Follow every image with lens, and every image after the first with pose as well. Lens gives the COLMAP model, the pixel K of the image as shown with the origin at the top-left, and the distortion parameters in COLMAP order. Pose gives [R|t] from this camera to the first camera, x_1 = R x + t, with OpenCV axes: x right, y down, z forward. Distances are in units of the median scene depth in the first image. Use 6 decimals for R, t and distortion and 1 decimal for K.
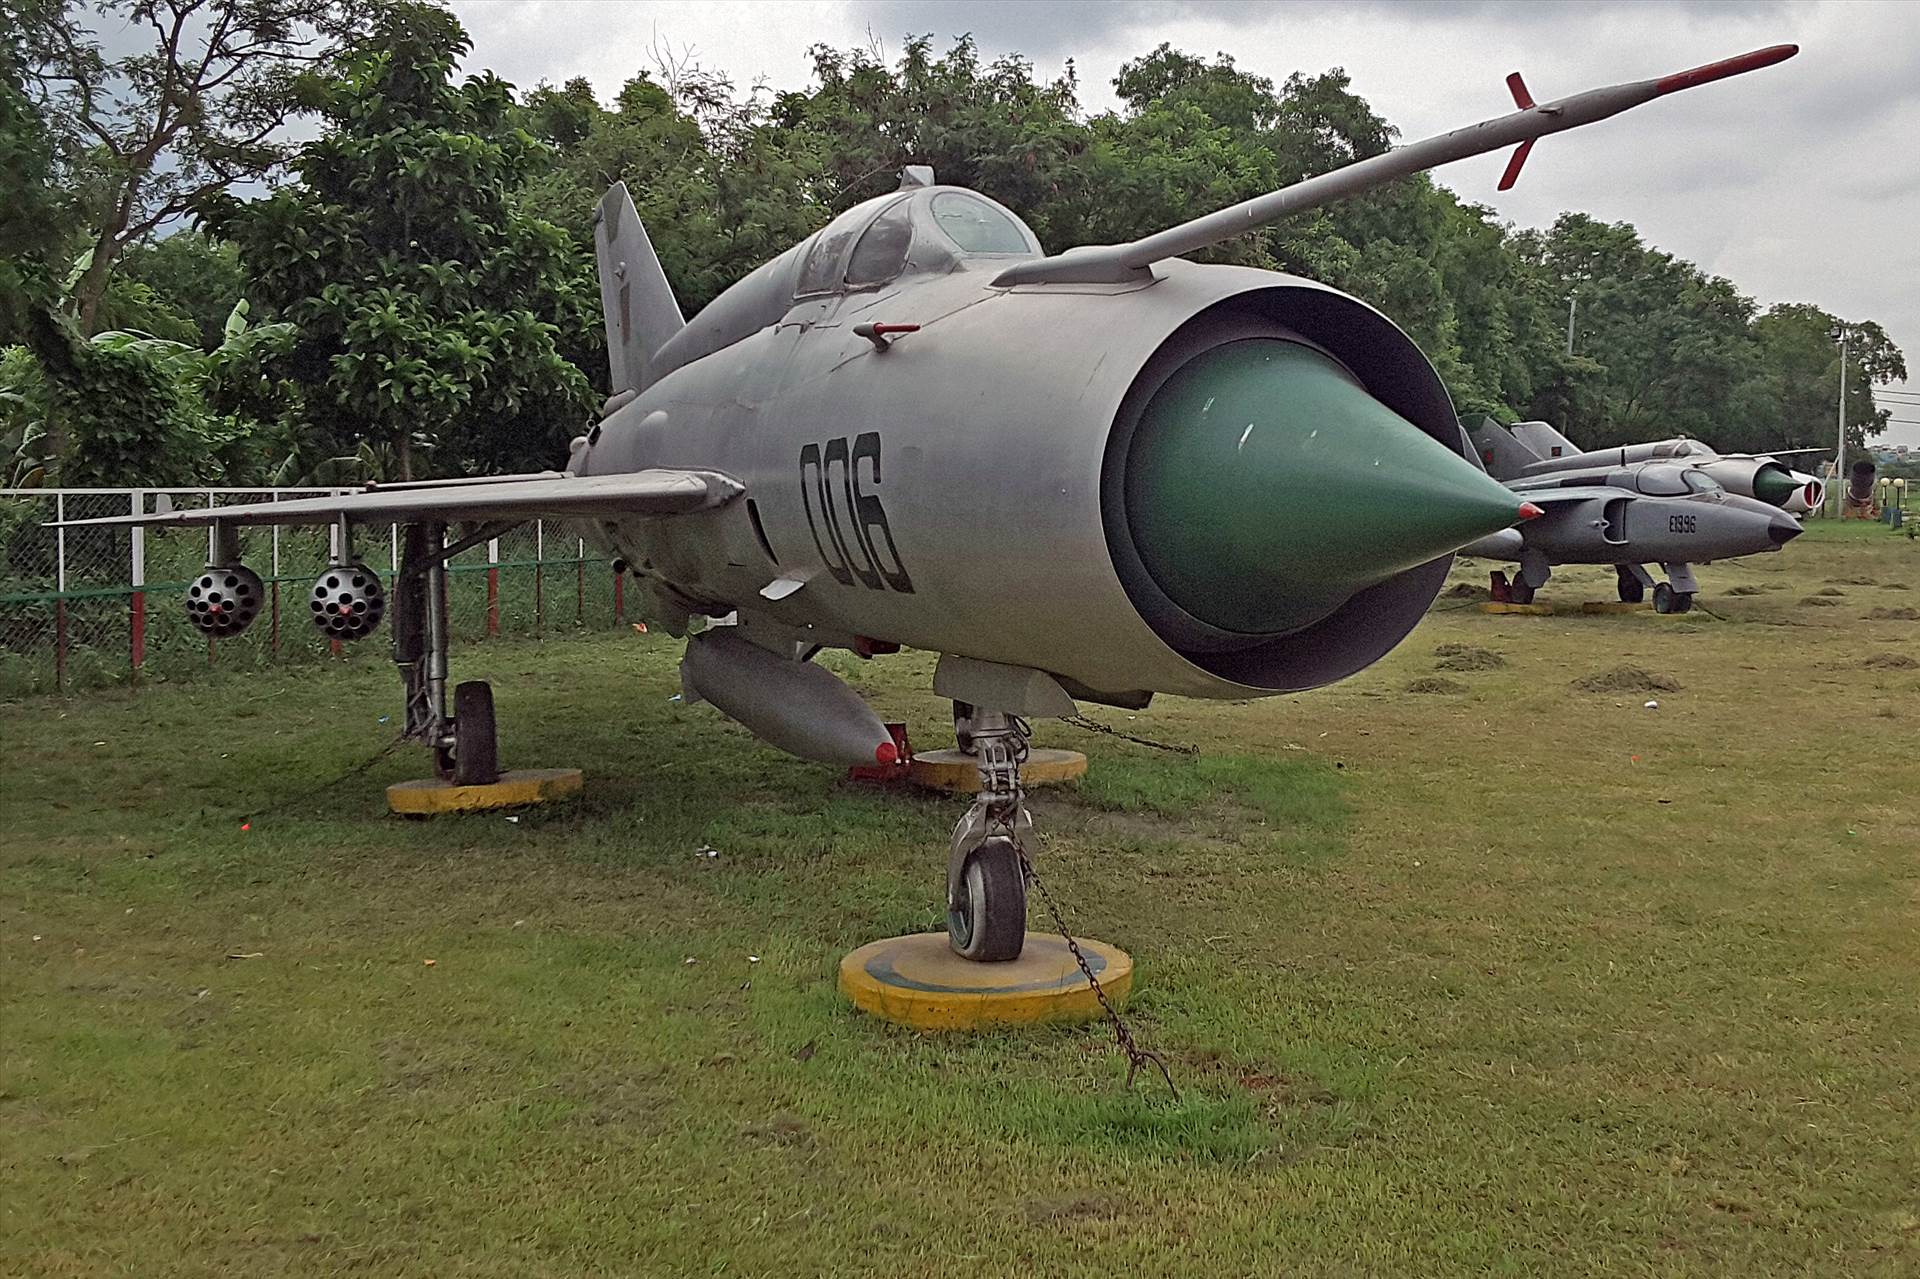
lens RADIAL K [[1691.6, 0, 960.0], [0, 1691.6, 639.5], [0, 0, 1]] dist [0.001917, -0.002320]
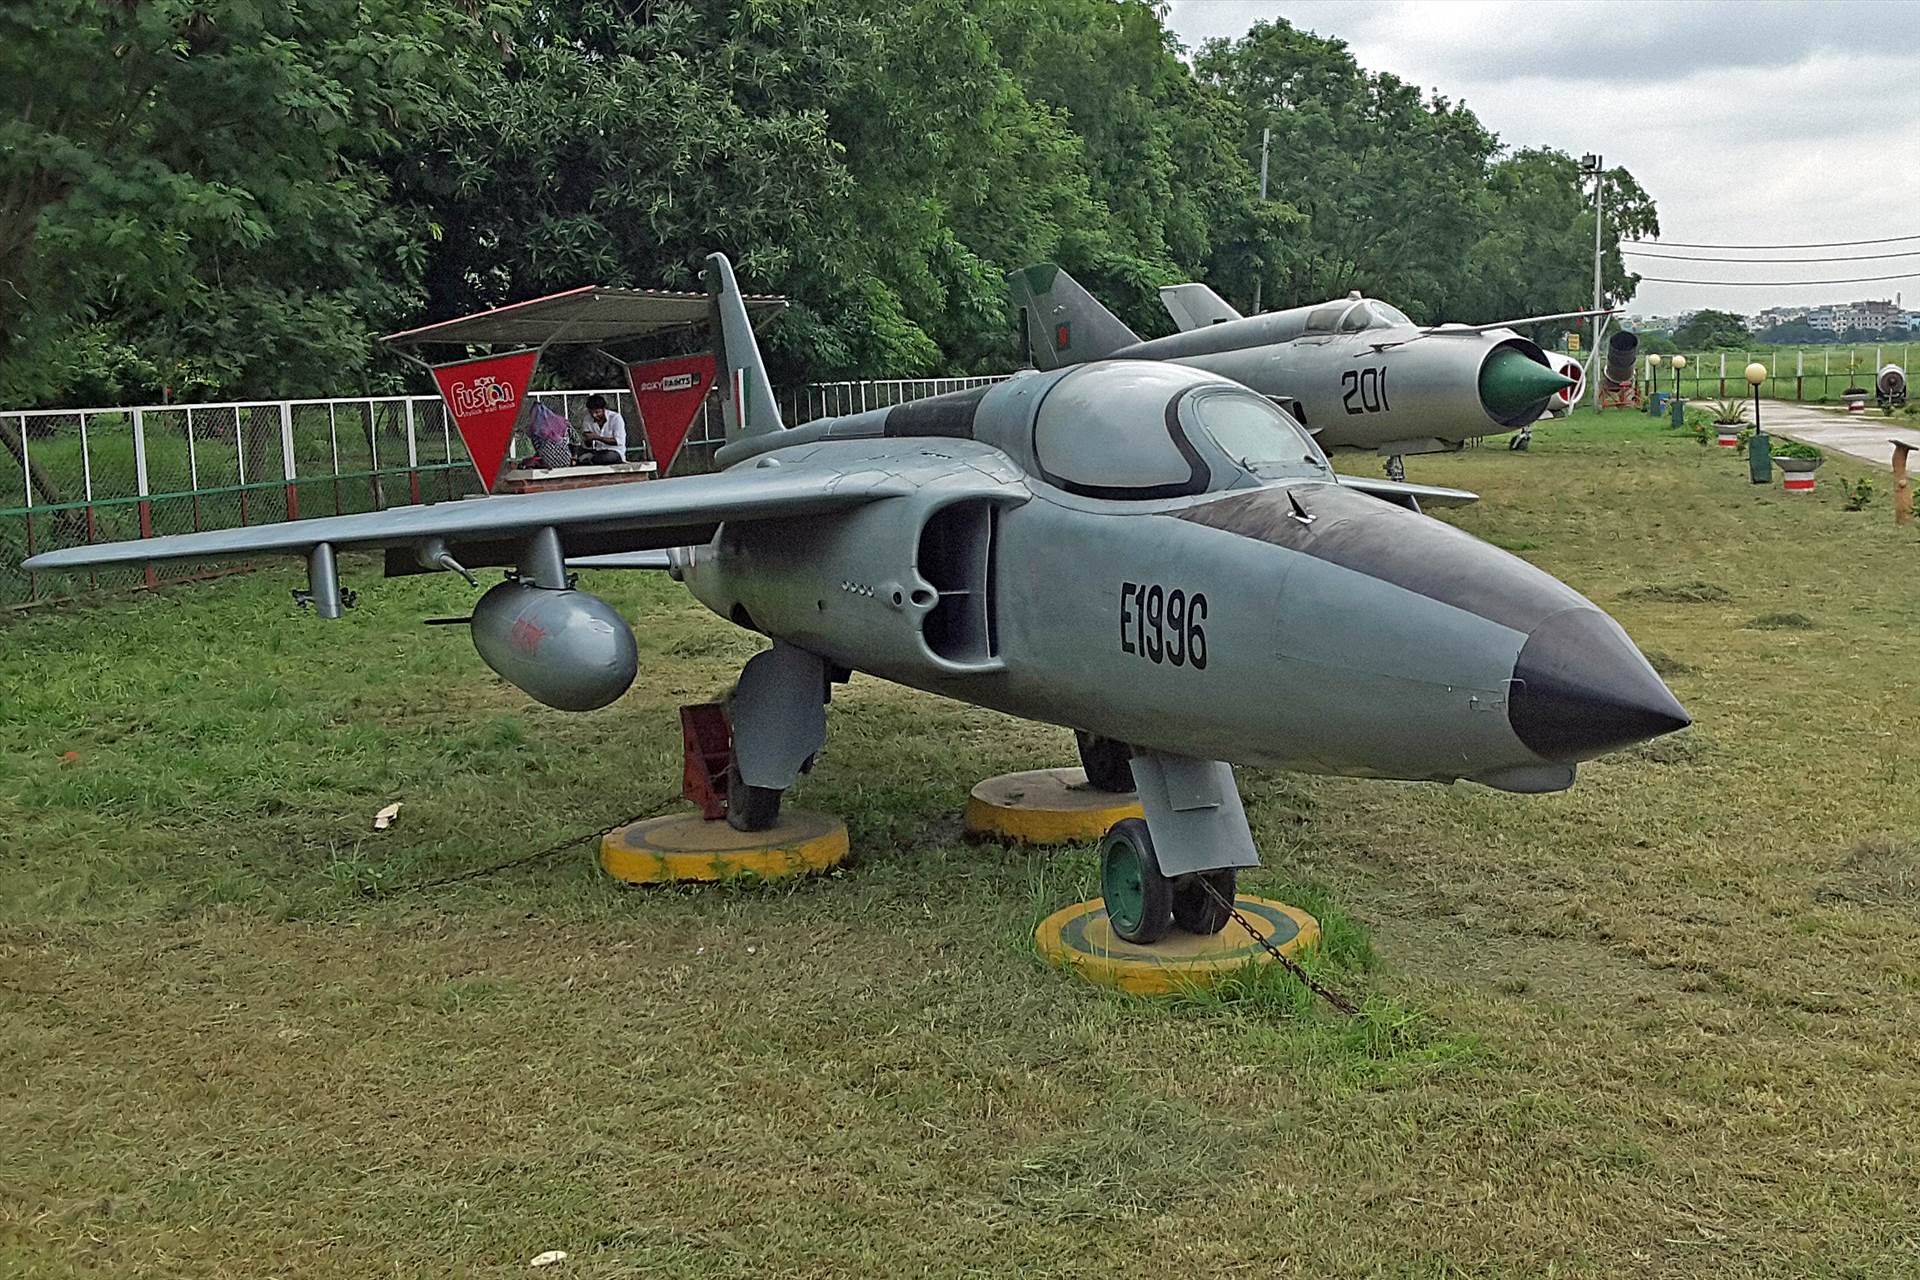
lens RADIAL K [[1745.5, 0, 960.0], [0, 1745.5, 640.0], [0, 0, 1]] dist [0.061011, 0.001471]
pose [[0.989197, -0.035836, 0.142144, 0.101982], [0.026836, 0.997542, 0.064734, -0.022972], [-0.144115, -0.060220, 0.987727, 0.213989]]
